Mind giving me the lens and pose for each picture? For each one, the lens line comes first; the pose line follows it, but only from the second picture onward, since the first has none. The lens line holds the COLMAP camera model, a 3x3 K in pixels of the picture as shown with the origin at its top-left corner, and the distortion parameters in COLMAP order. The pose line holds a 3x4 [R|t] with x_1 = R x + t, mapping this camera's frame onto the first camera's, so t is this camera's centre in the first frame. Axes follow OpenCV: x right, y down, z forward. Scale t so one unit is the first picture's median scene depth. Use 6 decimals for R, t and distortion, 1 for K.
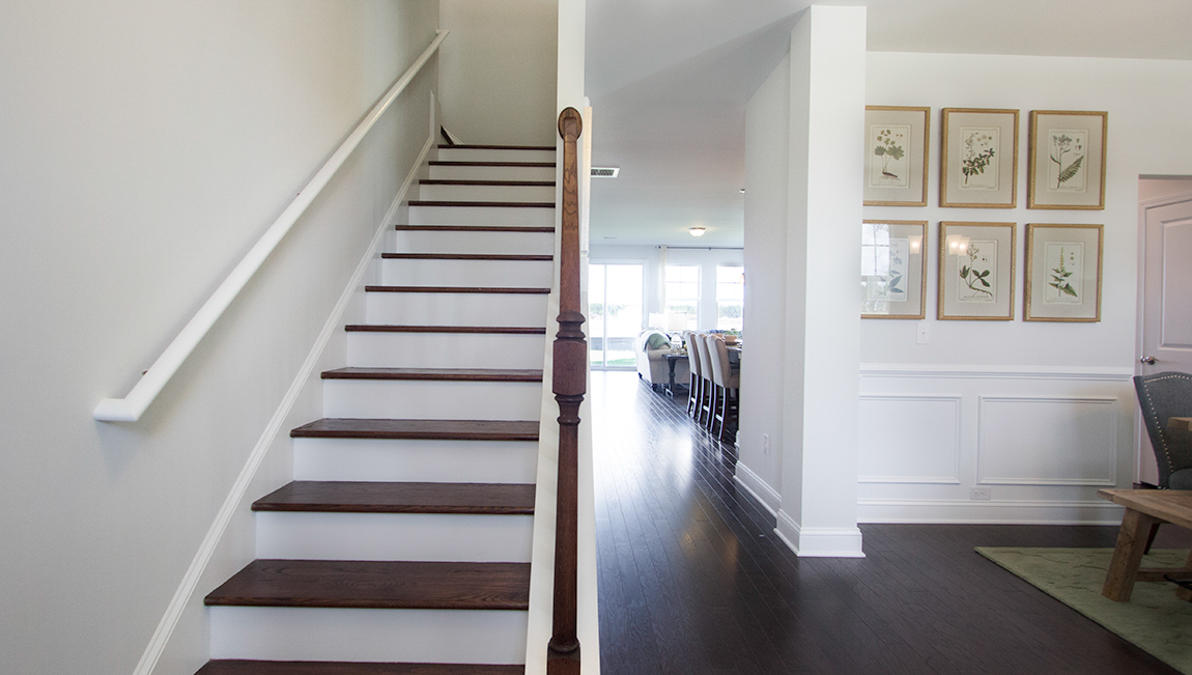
lens RADIAL K [[586.1, 0, 590.7], [0, 586.1, 319.3], [0, 0, 1]] dist [-0.000816, -0.000130]
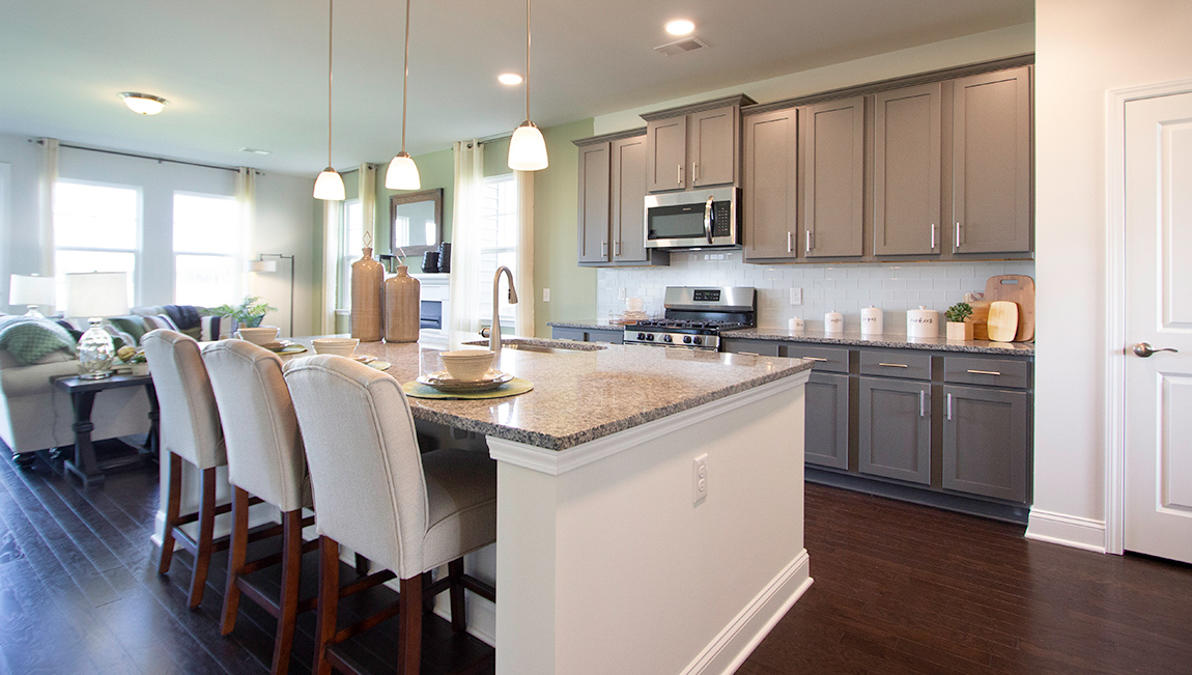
lens RADIAL K [[585.7, 0, 594.2], [0, 585.7, 288.3], [0, 0, 1]] dist [-0.002797, -0.000696]
pose [[0.642215, -0.010778, 0.766449, 0.055738], [0.006777, 0.999942, 0.008384, -0.001144], [-0.766495, -0.000190, 0.642251, 0.461374]]
